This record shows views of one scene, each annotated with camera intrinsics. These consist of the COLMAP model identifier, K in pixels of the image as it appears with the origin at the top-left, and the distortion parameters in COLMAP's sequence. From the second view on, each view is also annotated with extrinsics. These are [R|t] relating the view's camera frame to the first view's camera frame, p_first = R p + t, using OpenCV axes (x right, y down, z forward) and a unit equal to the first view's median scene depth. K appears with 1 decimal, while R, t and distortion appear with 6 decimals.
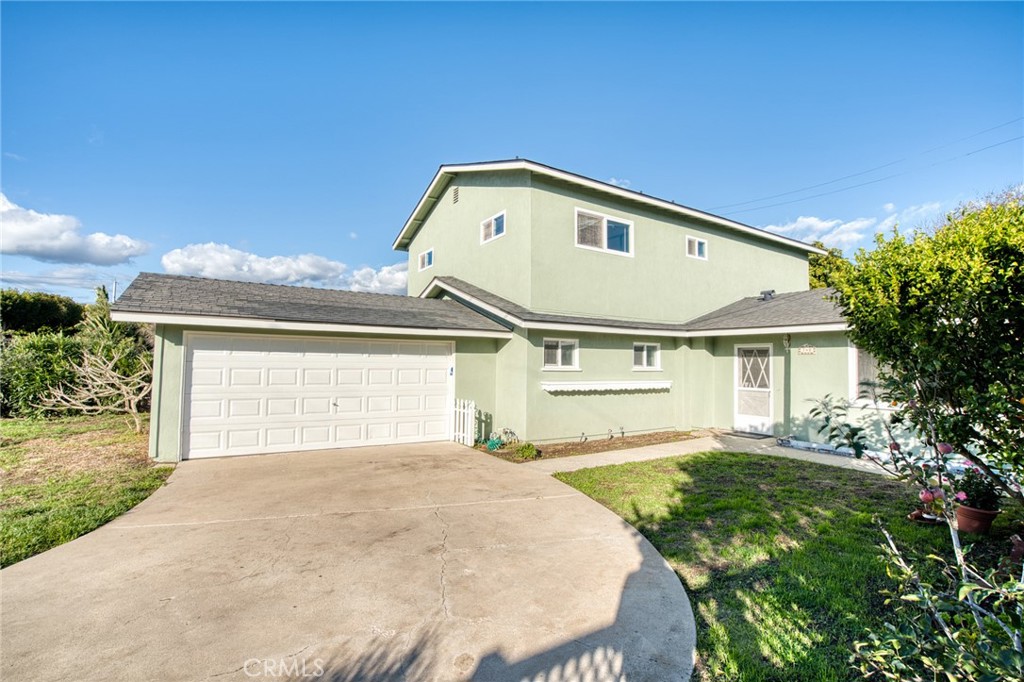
lens RADIAL K [[476.9, 0, 500.2], [0, 476.9, 341.9], [0, 0, 1]] dist [-0.059187, 0.024584]
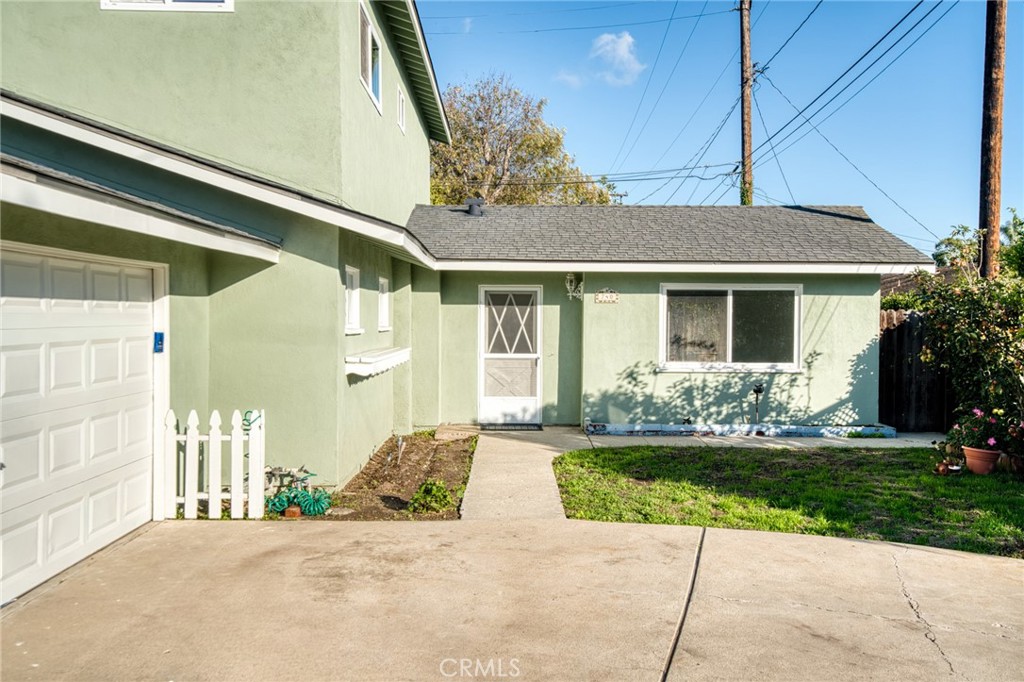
lens RADIAL K [[965.8, 0, 512.0], [0, 965.8, 341.0], [0, 0, 1]] dist [0.007941, 0.003967]
pose [[0.515123, -0.031261, 0.856546, -0.609551], [-0.033563, 0.997832, 0.056602, 0.005804], [-0.856459, -0.057906, 0.512957, 0.336320]]
